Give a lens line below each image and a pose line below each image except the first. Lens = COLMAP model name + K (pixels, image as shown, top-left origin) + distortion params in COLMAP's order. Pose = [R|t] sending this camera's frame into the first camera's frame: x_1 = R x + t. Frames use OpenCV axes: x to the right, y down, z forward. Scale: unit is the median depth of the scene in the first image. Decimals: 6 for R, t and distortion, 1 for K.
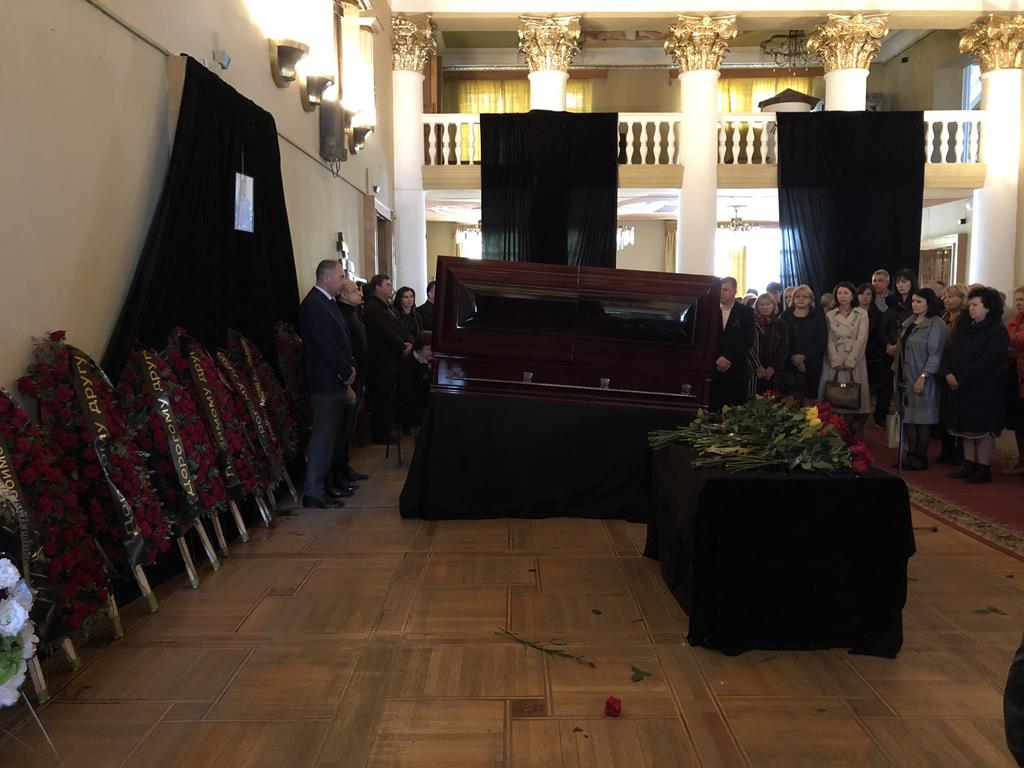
lens RADIAL K [[822.9, 0, 515.8], [0, 822.9, 381.1], [0, 0, 1]] dist [0.040945, -0.048976]
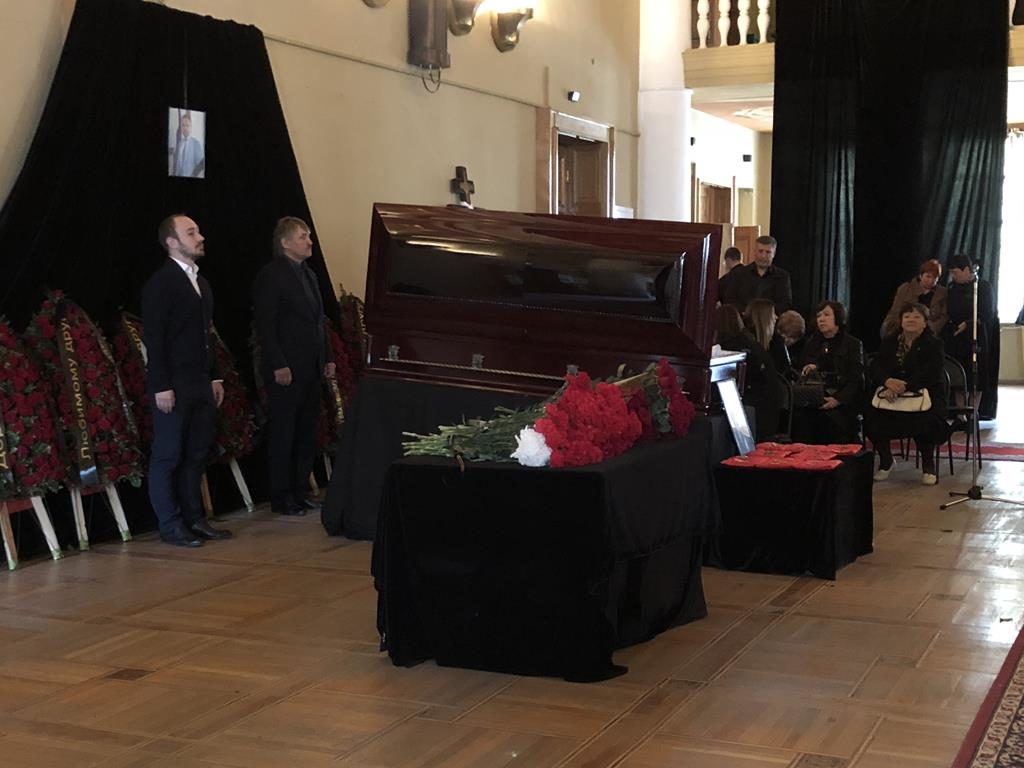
lens RADIAL K [[1469.0, 0, 508.0], [0, 1469.0, 385.5], [0, 0, 1]] dist [0.197342, -0.886771]
pose [[0.912429, 0.027054, -0.408340, 0.239845], [-0.034172, 0.999364, -0.010146, 0.012558], [0.407806, 0.023211, 0.912773, -0.089075]]
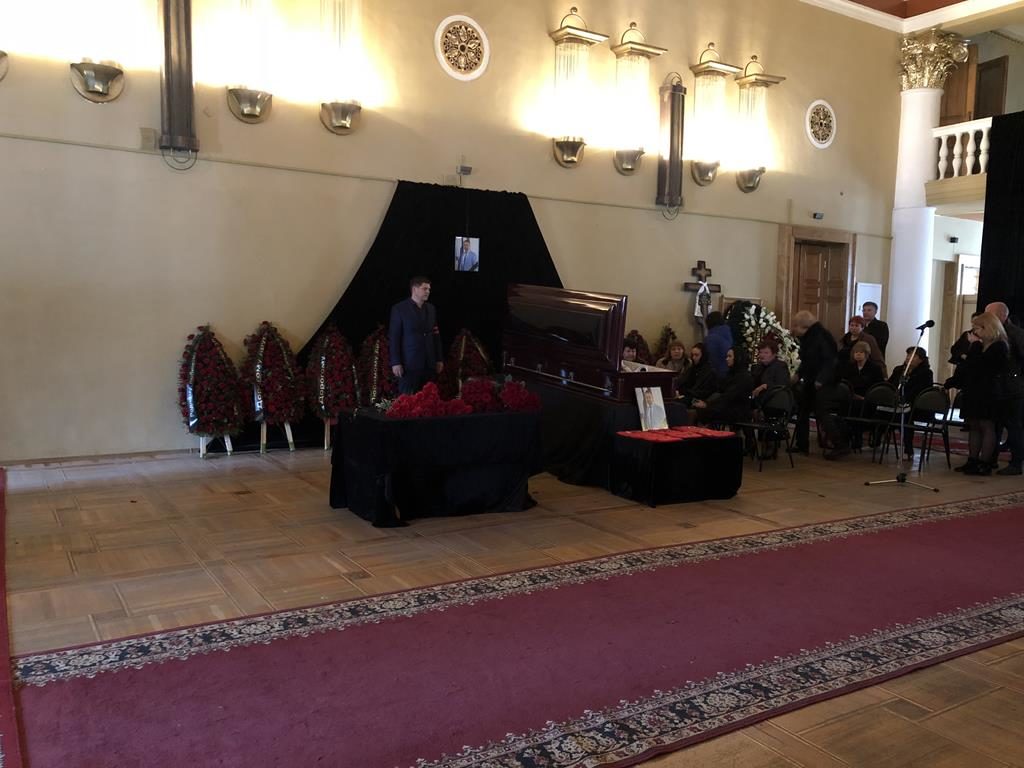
lens RADIAL K [[822.9, 0, 515.8], [0, 822.9, 381.1], [0, 0, 1]] dist [0.040945, -0.048976]
pose [[0.537433, 0.077058, -0.839778, 0.473974], [-0.099161, 0.994683, 0.027812, -0.006967], [0.837456, 0.068326, 0.542217, 0.083810]]
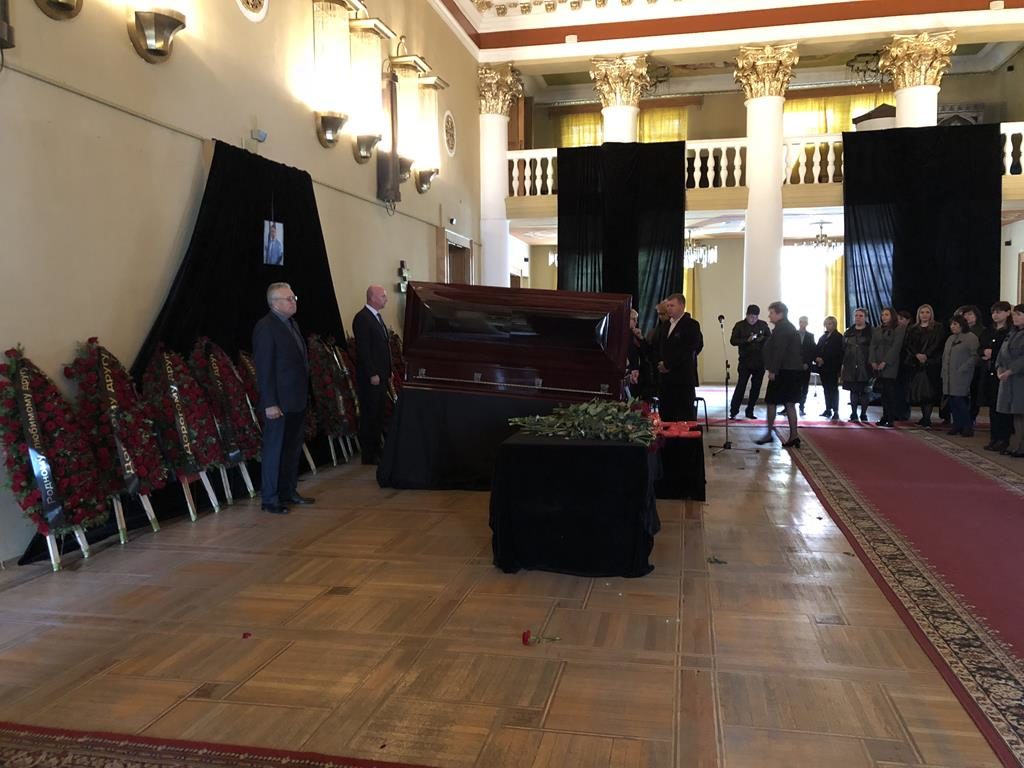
lens RADIAL K [[822.9, 0, 515.8], [0, 822.9, 381.1], [0, 0, 1]] dist [0.040945, -0.048976]
pose [[0.978925, 0.007806, -0.204069, 0.131441], [-0.012475, 0.999689, -0.021606, 0.010955], [0.203837, 0.023696, 0.978718, -0.081384]]
